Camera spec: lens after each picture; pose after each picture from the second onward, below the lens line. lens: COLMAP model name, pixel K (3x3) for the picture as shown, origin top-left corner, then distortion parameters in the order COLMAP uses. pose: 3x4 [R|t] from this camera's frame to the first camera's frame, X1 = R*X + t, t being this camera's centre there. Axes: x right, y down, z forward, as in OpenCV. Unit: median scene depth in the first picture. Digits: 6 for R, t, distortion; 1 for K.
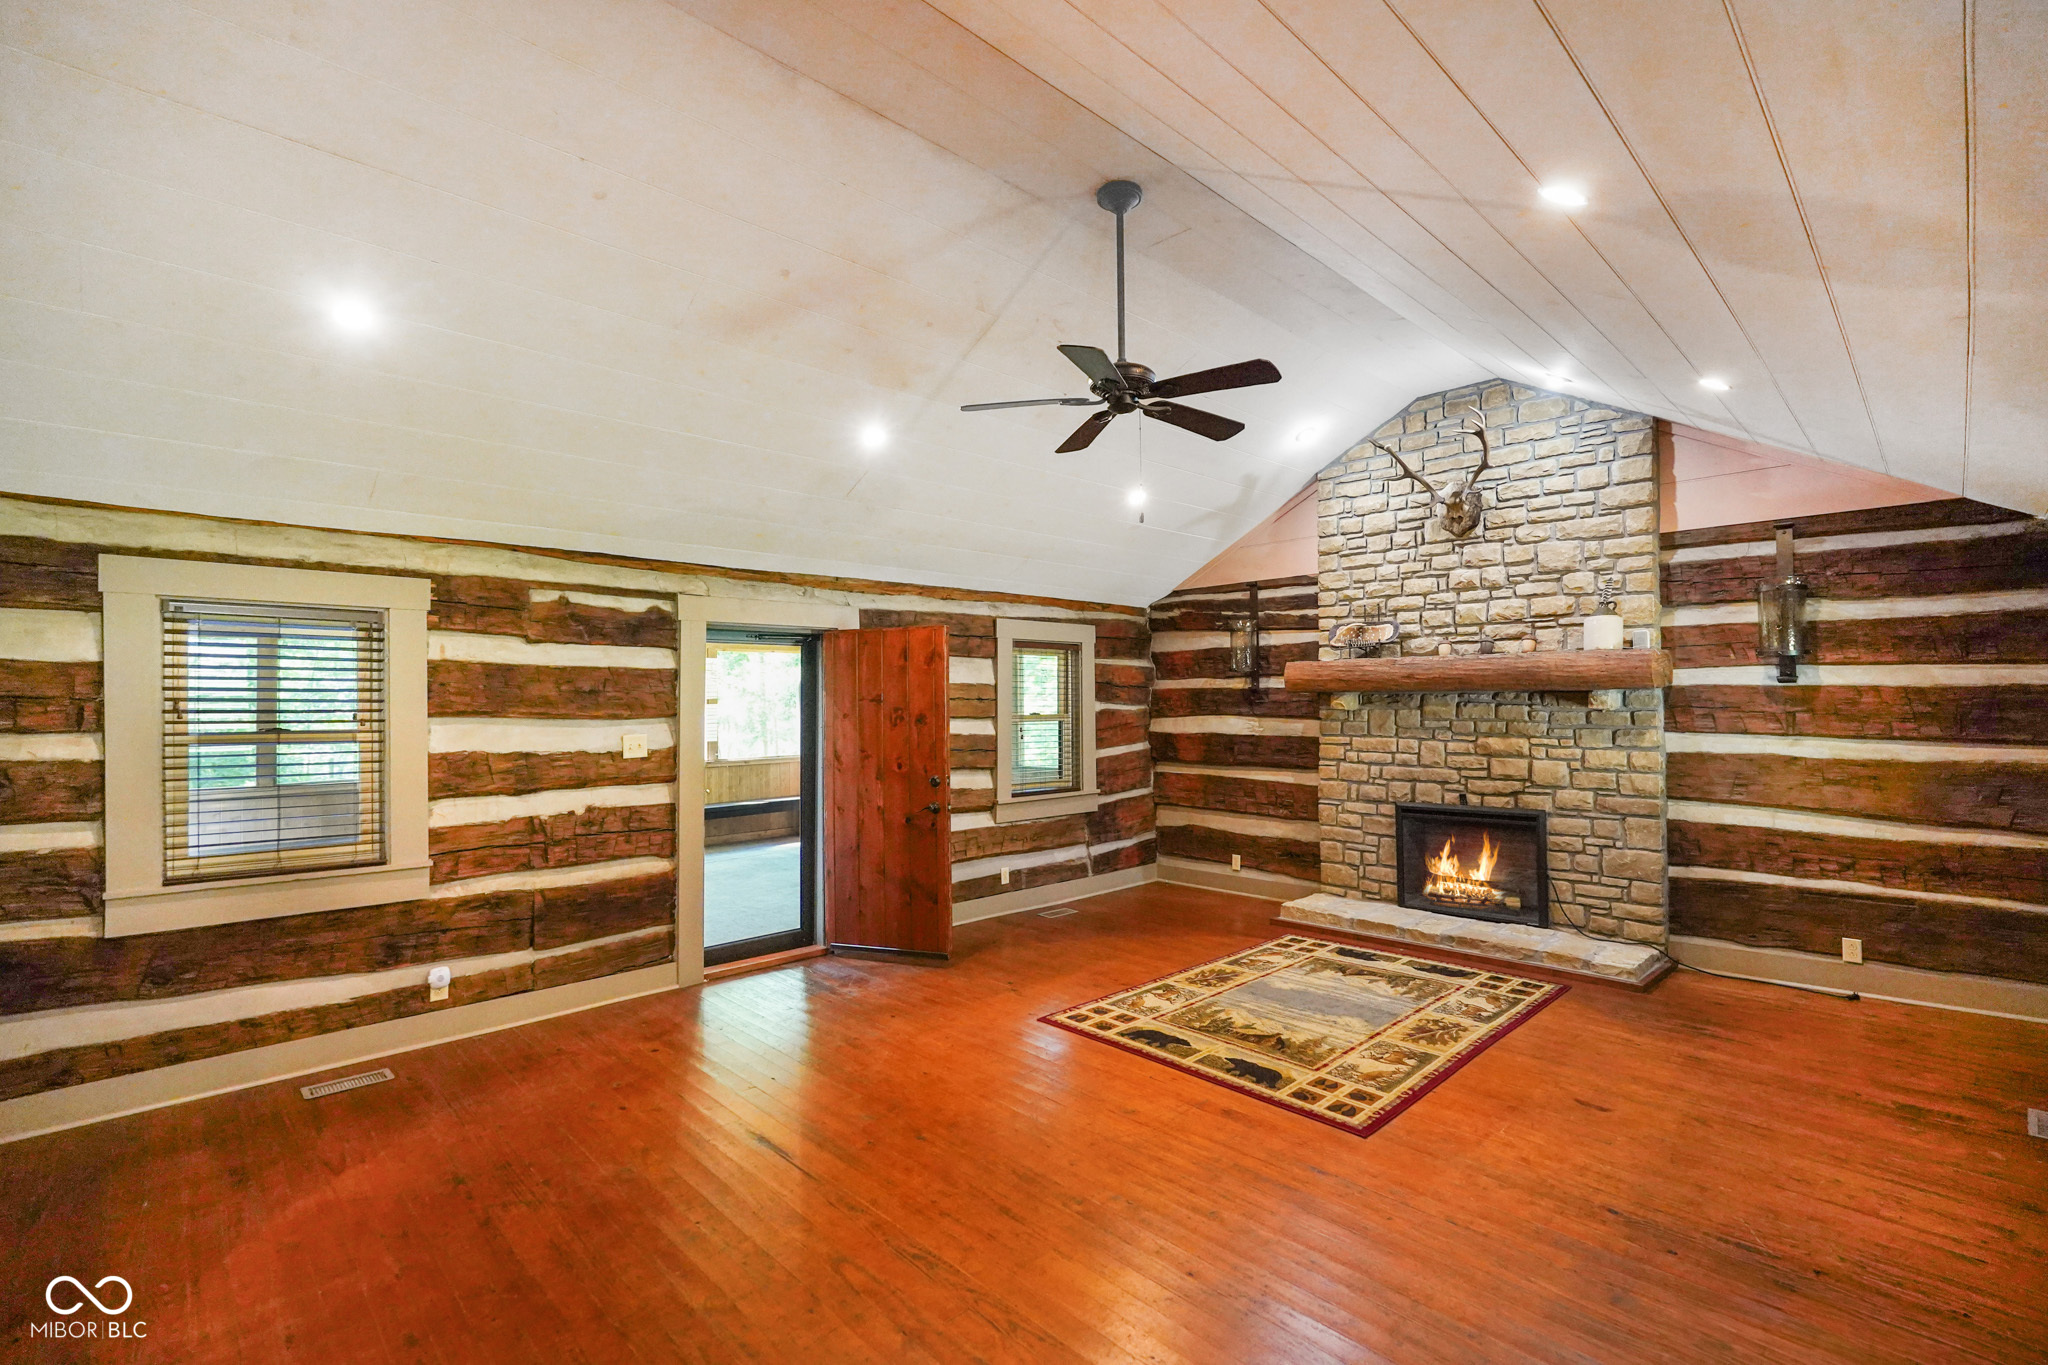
lens RADIAL K [[924.4, 0, 1021.1], [0, 924.4, 702.5], [0, 0, 1]] dist [-0.013227, 0.001172]
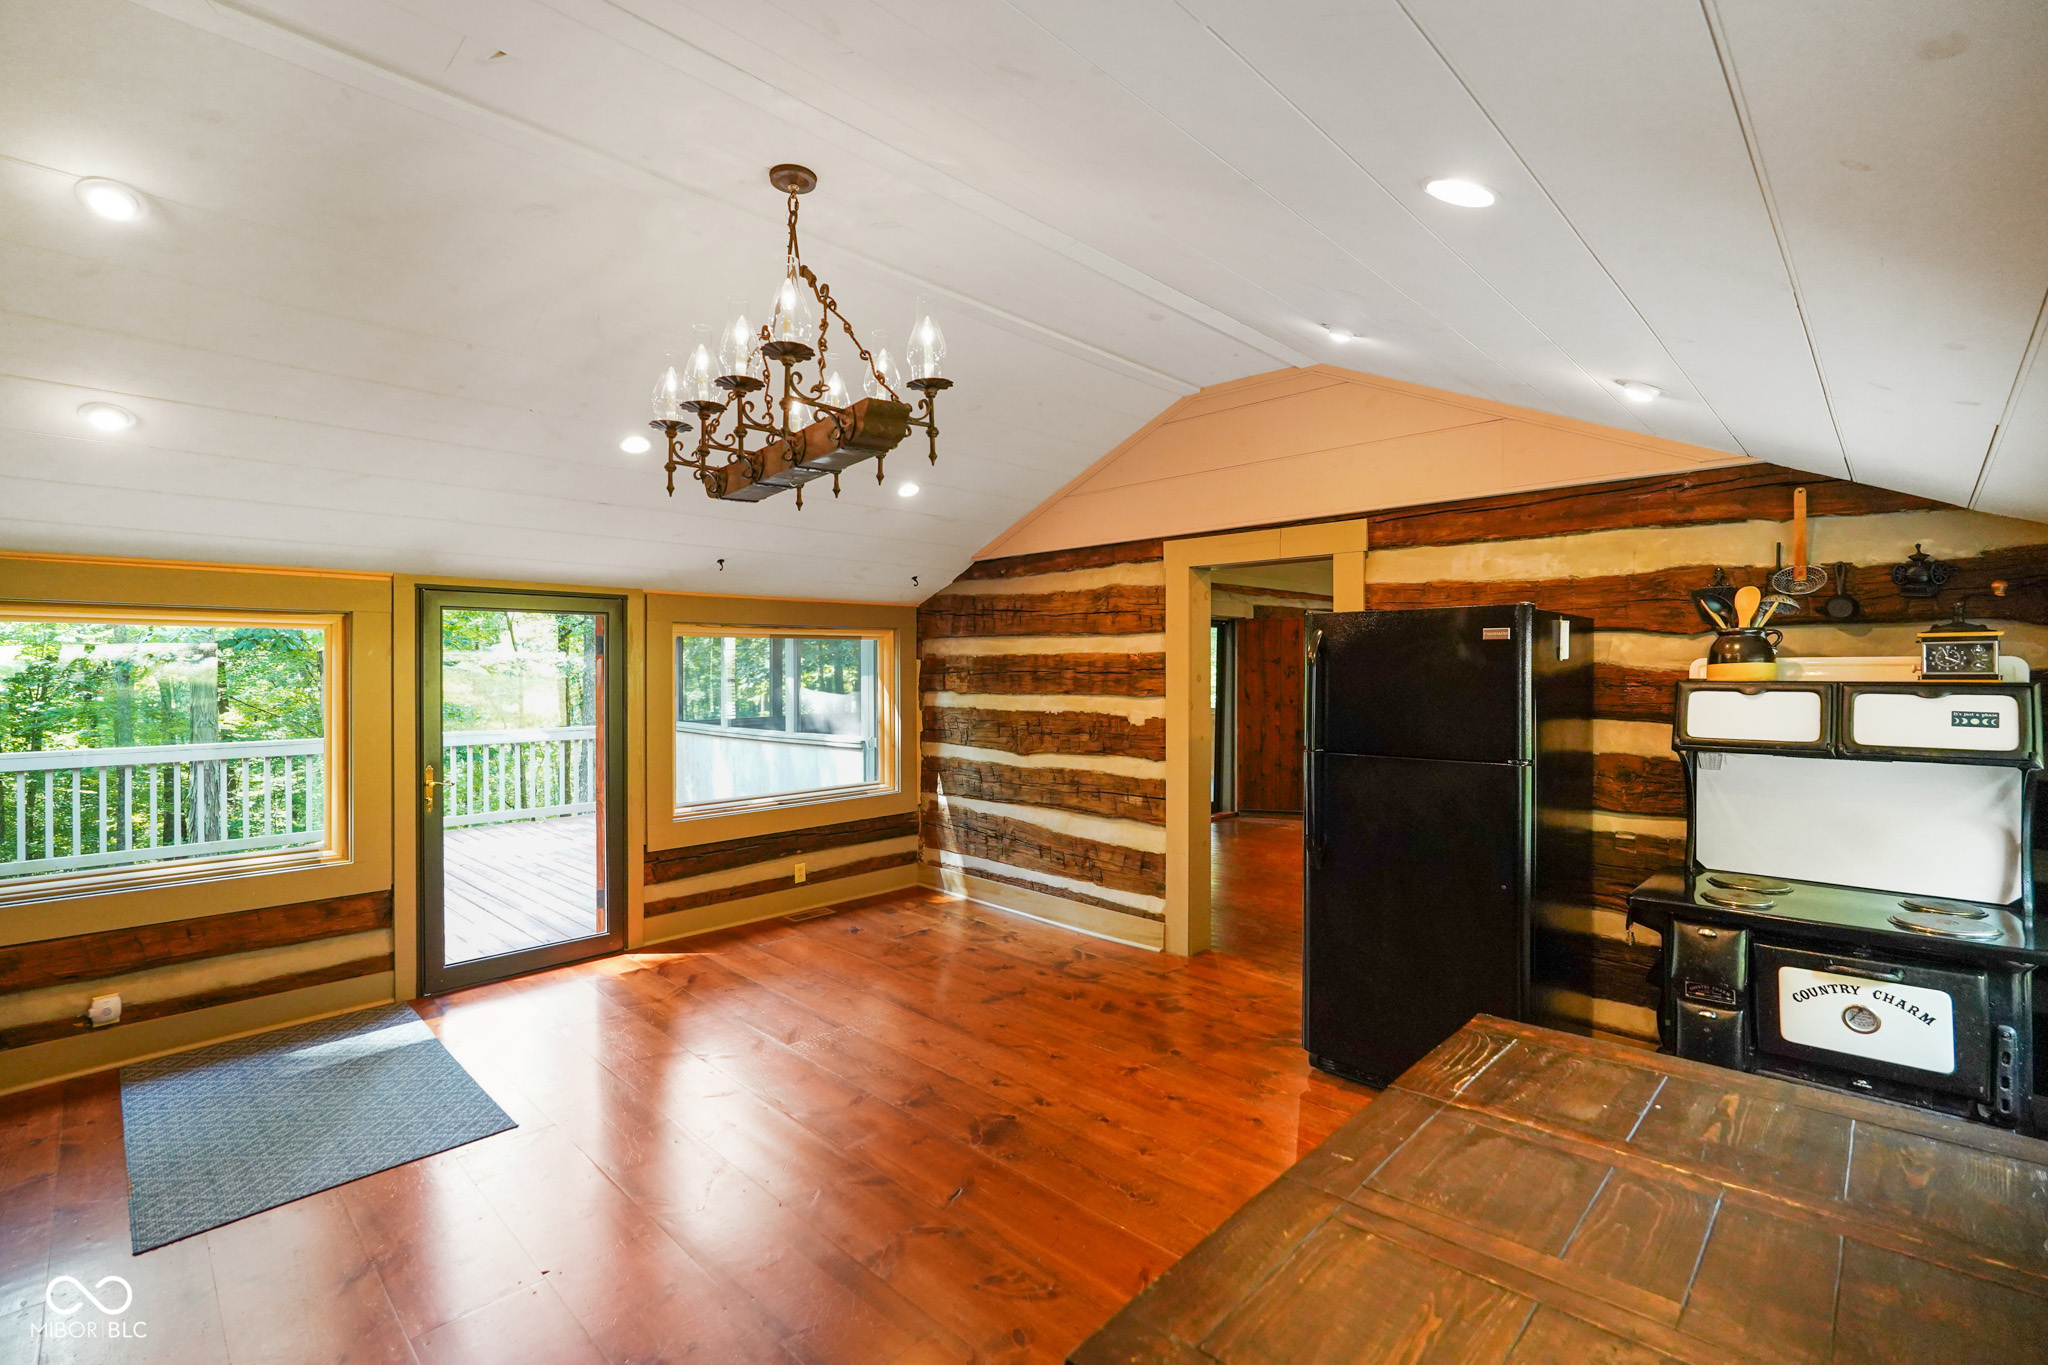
lens RADIAL K [[922.0, 0, 1019.3], [0, 922.0, 662.3], [0, 0, 1]] dist [-0.013102, 0.006931]
pose [[0.999530, 0.008315, 0.029520, -0.667319], [-0.008140, 0.999948, -0.006067, 0.012109], [-0.029569, 0.005824, 0.999546, -0.637158]]
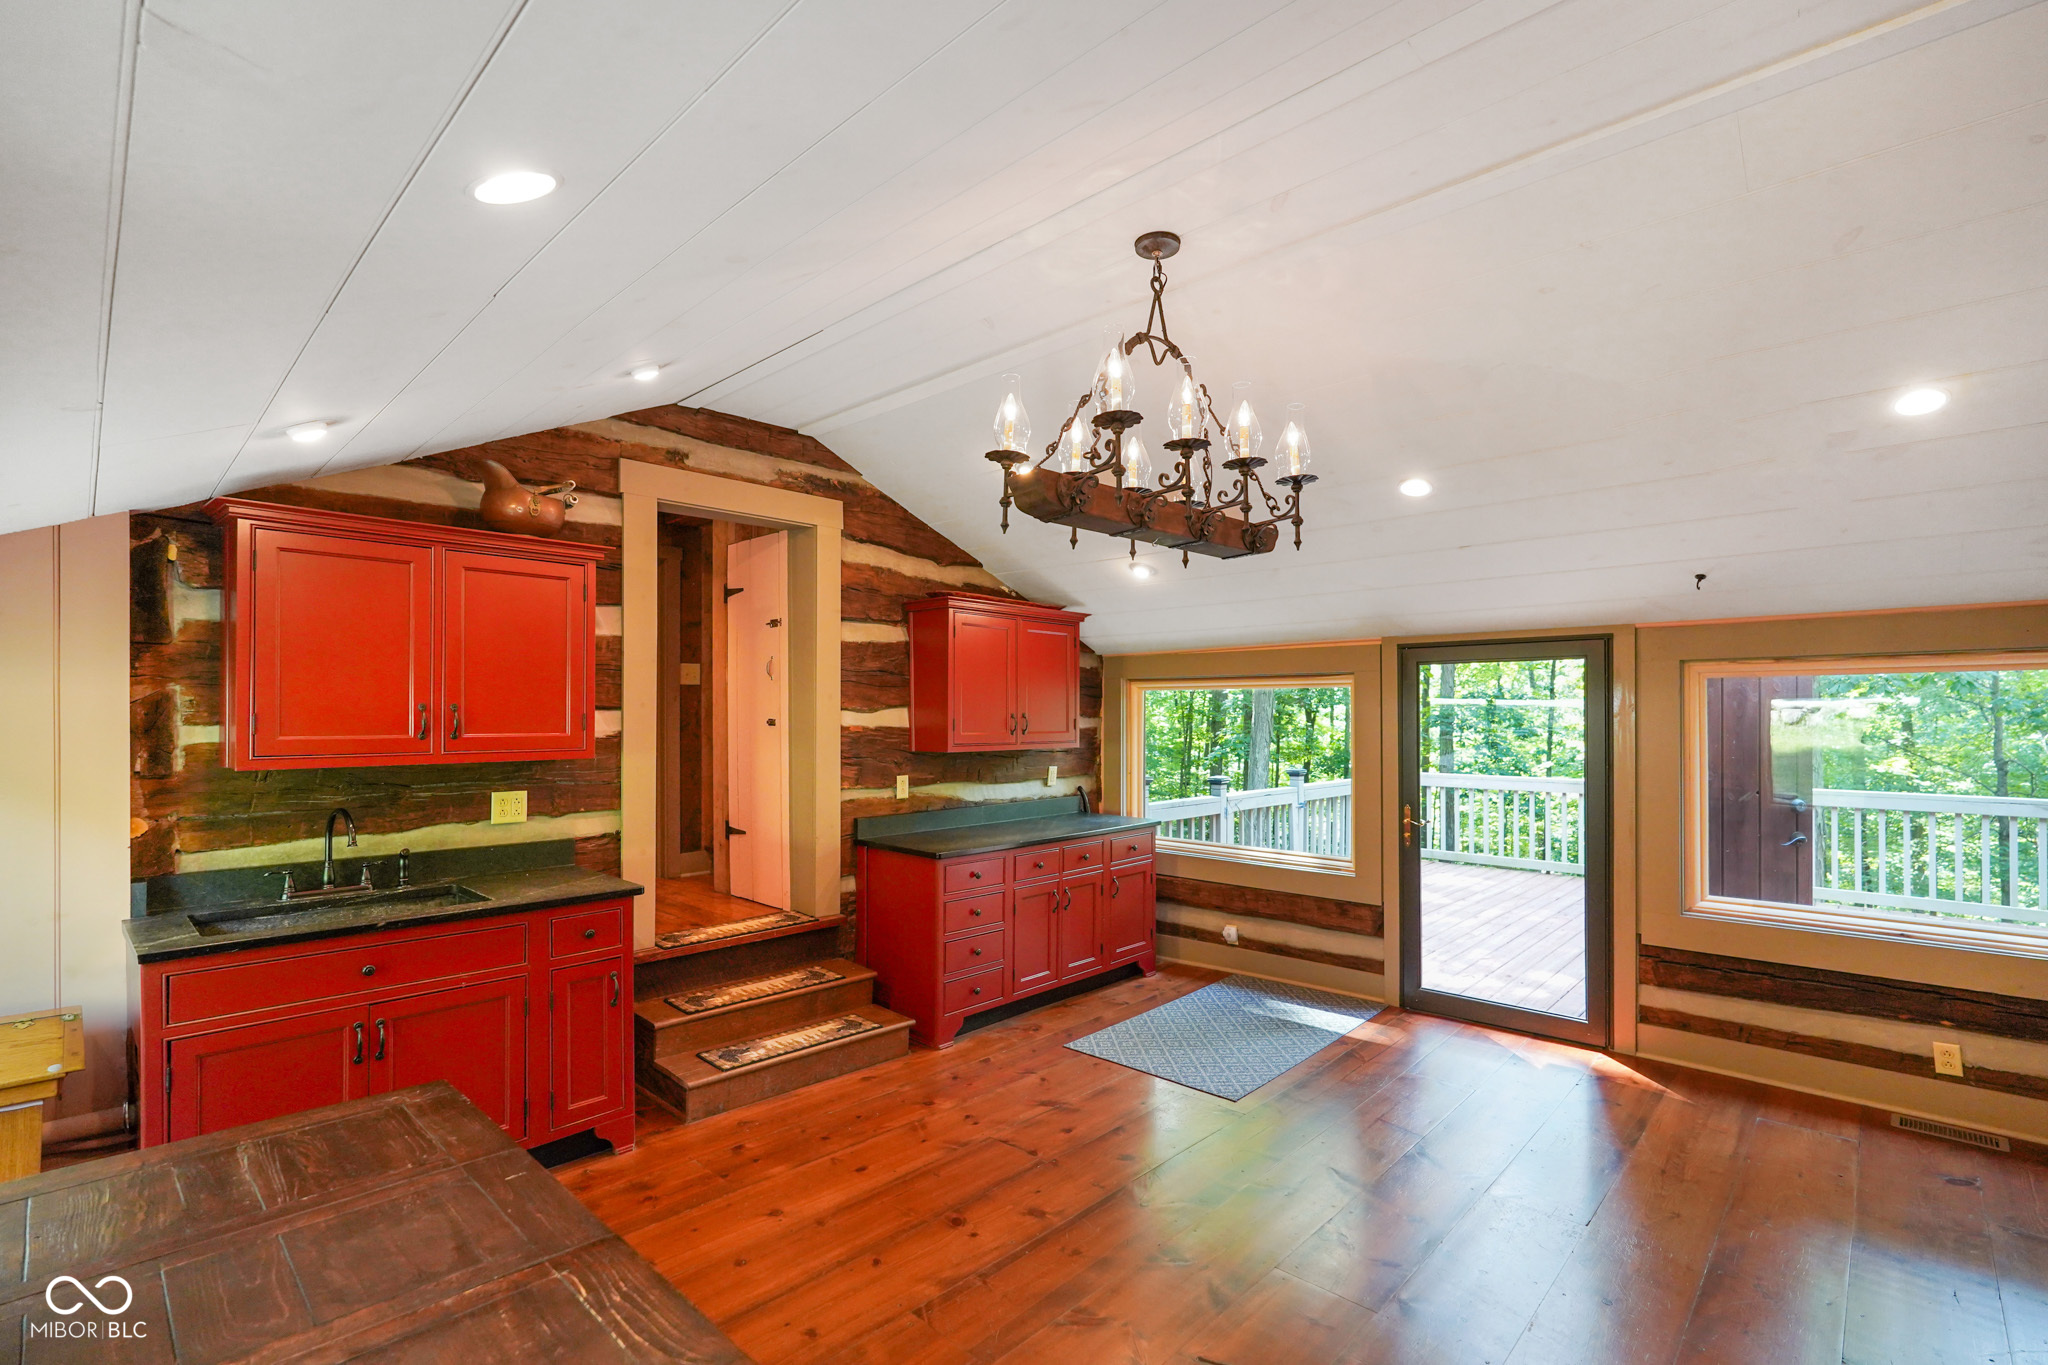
lens RADIAL K [[919.0, 0, 1028.1], [0, 919.0, 707.9], [0, 0, 1]] dist [-0.003835, 0.000582]
pose [[0.049581, 0.005573, -0.998755, -0.289680], [0.000493, 0.999984, 0.005604, 0.001636], [0.998770, -0.000770, 0.049578, -0.250678]]
